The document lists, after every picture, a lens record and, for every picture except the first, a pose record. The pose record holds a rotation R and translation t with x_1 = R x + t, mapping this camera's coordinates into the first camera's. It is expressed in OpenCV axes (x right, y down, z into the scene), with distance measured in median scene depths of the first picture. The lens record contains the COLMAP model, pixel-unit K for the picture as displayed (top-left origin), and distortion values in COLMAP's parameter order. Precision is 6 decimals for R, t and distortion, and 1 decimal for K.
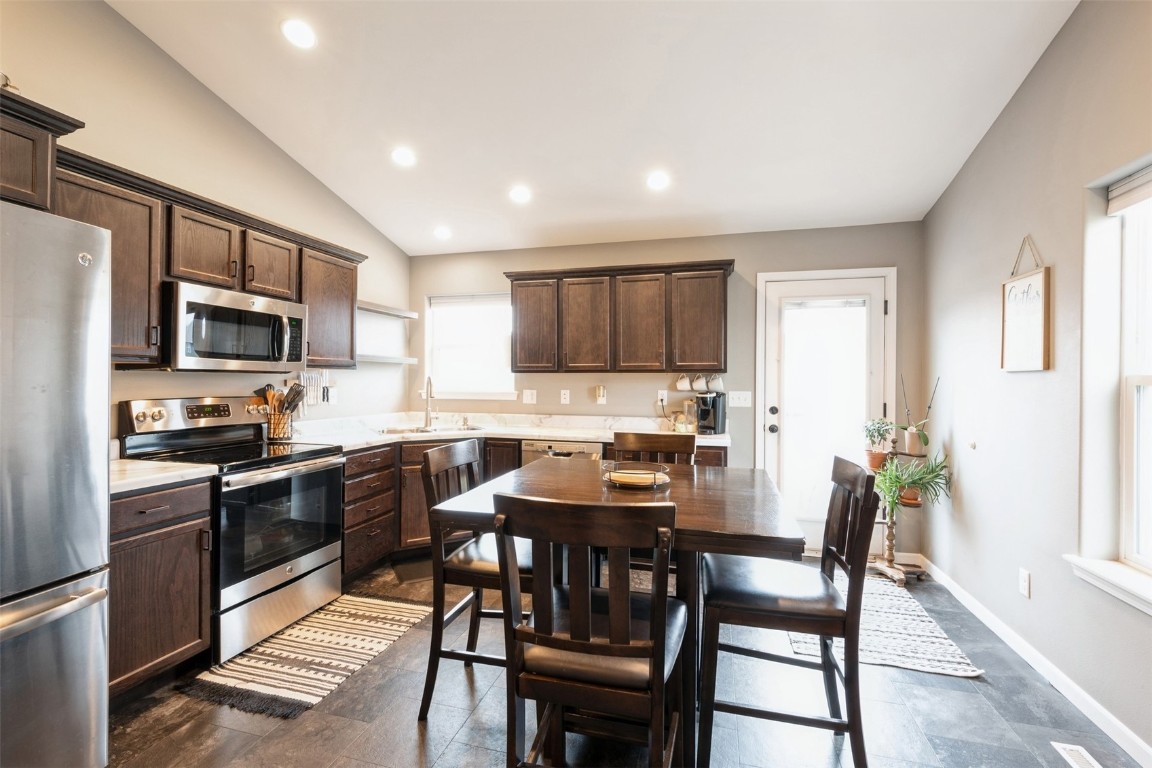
lens RADIAL K [[496.1, 0, 586.0], [0, 496.1, 382.6], [0, 0, 1]] dist [-0.001747, 0.000050]
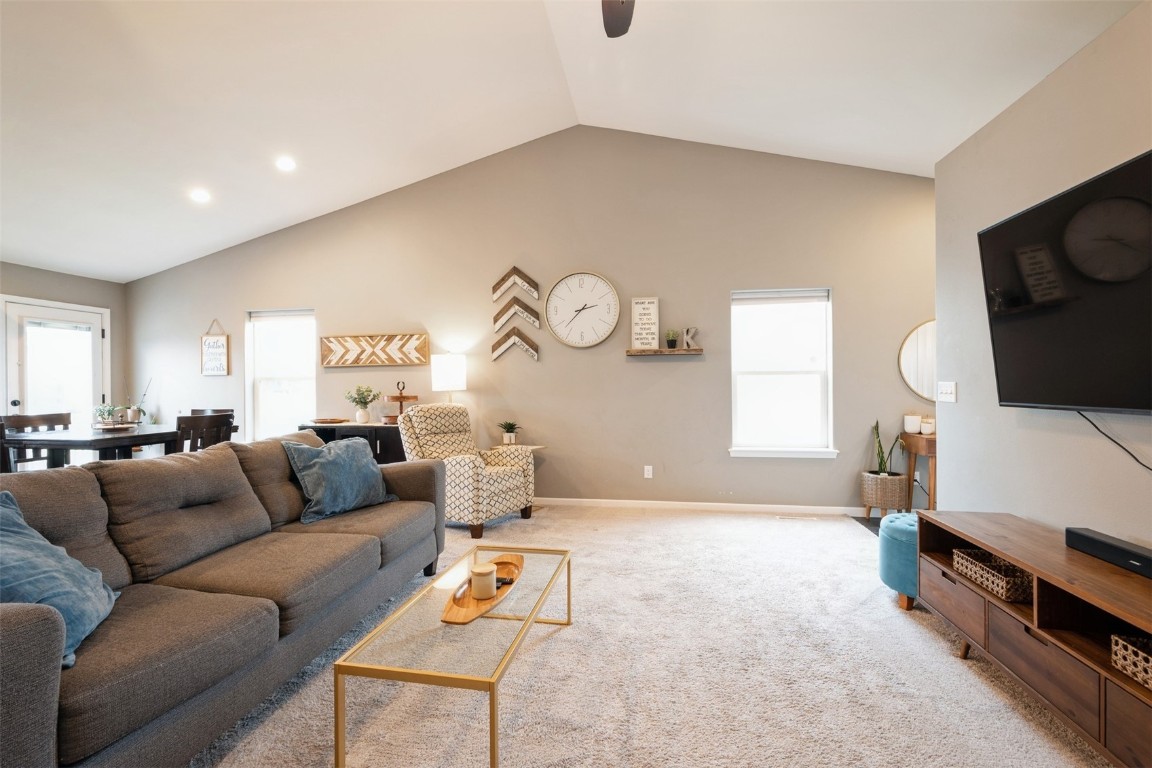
lens RADIAL K [[496.1, 0, 584.8], [0, 496.1, 381.8], [0, 0, 1]] dist [-0.001747, 0.000050]
pose [[-0.126759, -0.003589, 0.991927, -1.123306], [0.009936, 0.999939, 0.004887, 0.009178], [-0.991884, 0.010475, -0.126716, -0.309429]]
